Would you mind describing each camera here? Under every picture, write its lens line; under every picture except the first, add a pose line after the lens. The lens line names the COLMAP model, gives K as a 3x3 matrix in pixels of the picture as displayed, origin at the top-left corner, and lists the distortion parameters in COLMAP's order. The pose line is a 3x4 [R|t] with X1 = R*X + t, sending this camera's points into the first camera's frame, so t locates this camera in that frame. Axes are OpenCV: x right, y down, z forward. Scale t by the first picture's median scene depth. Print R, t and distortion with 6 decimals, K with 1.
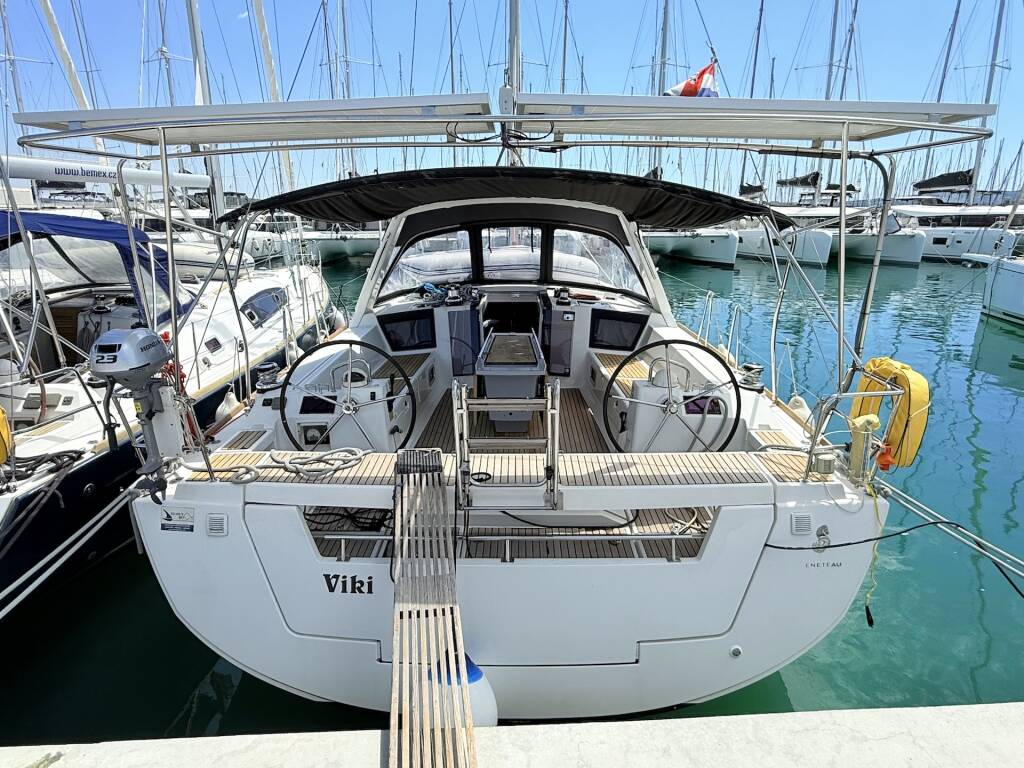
lens RADIAL K [[611.4, 0, 502.8], [0, 611.4, 383.7], [0, 0, 1]] dist [-0.004779, -0.000368]
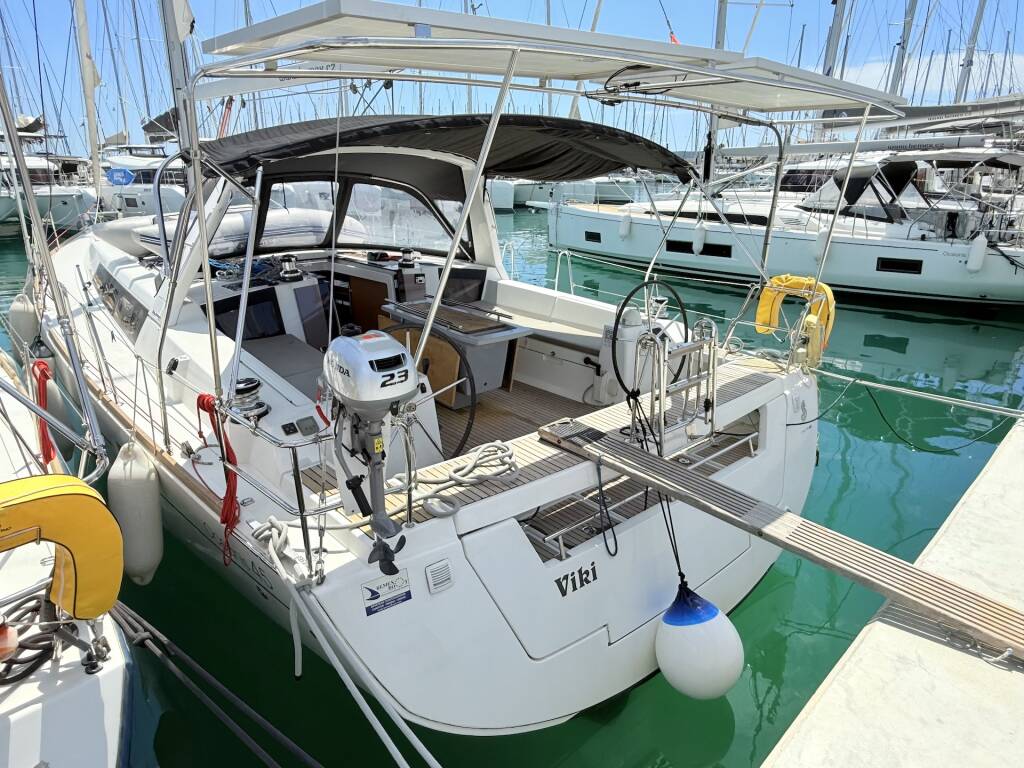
lens RADIAL K [[666.4, 0, 513.5], [0, 666.4, 378.7], [0, 0, 1]] dist [-0.004201, -0.000156]
pose [[0.735276, -0.198735, 0.647977, -0.415770], [0.174144, 0.979344, 0.102761, -0.037272], [-0.655014, 0.037284, 0.754696, 0.141391]]
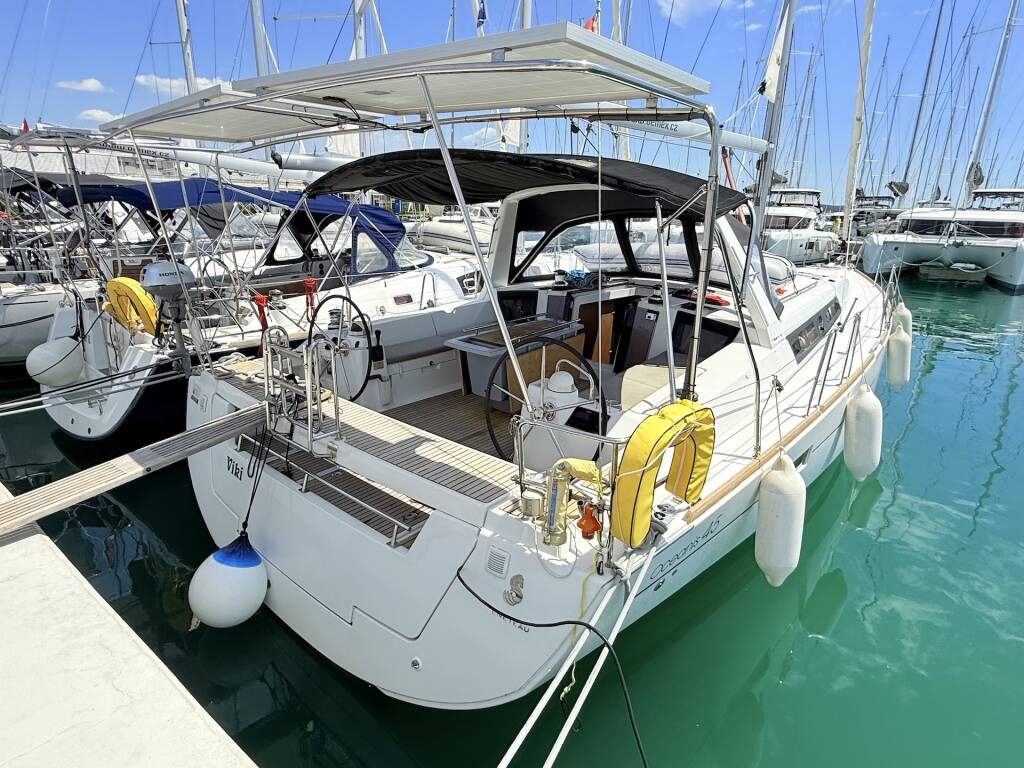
lens RADIAL K [[565.7, 0, 517.6], [0, 565.7, 381.0], [0, 0, 1]] dist [-0.026257, -0.000713]
pose [[0.779535, 0.214721, -0.588405, 0.422878], [-0.203183, 0.975293, 0.086722, -0.041269], [0.592488, 0.051951, 0.803902, 0.173101]]
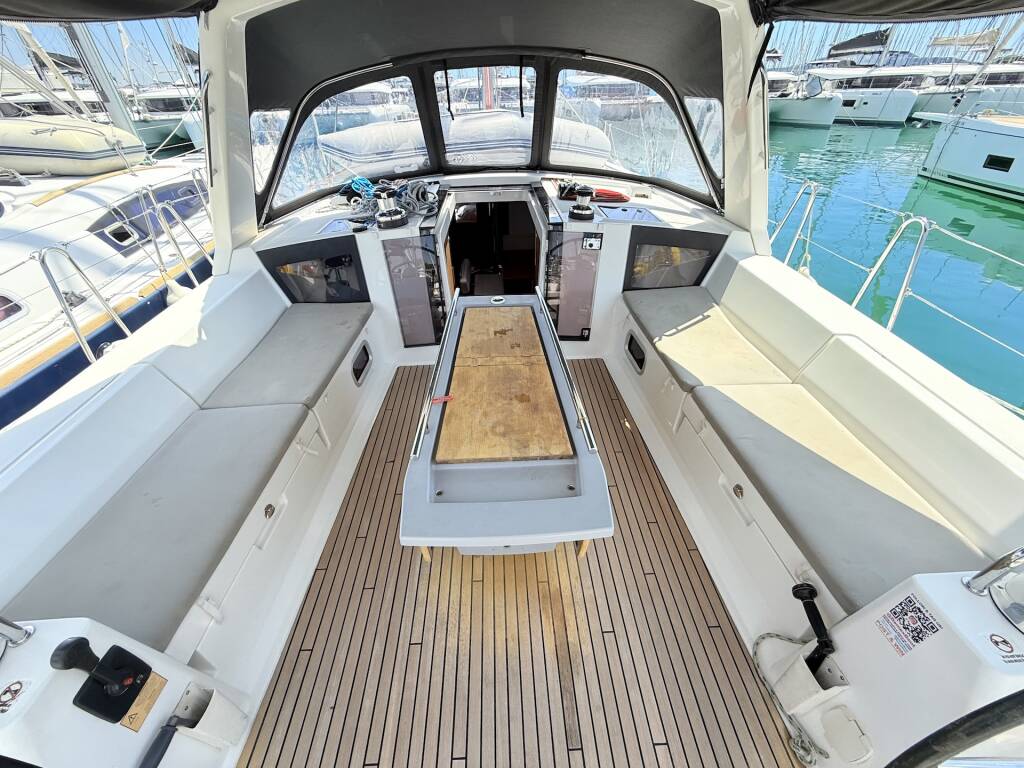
lens RADIAL K [[409.9, 0, 505.9], [0, 409.9, 383.0], [0, 0, 1]] dist [-0.000997, 0.000581]
pose [[0.998141, -0.049872, 0.035032, 0.005684], [0.034853, 0.938623, 0.343181, -0.107538], [-0.049997, -0.341322, 0.938616, 0.530808]]
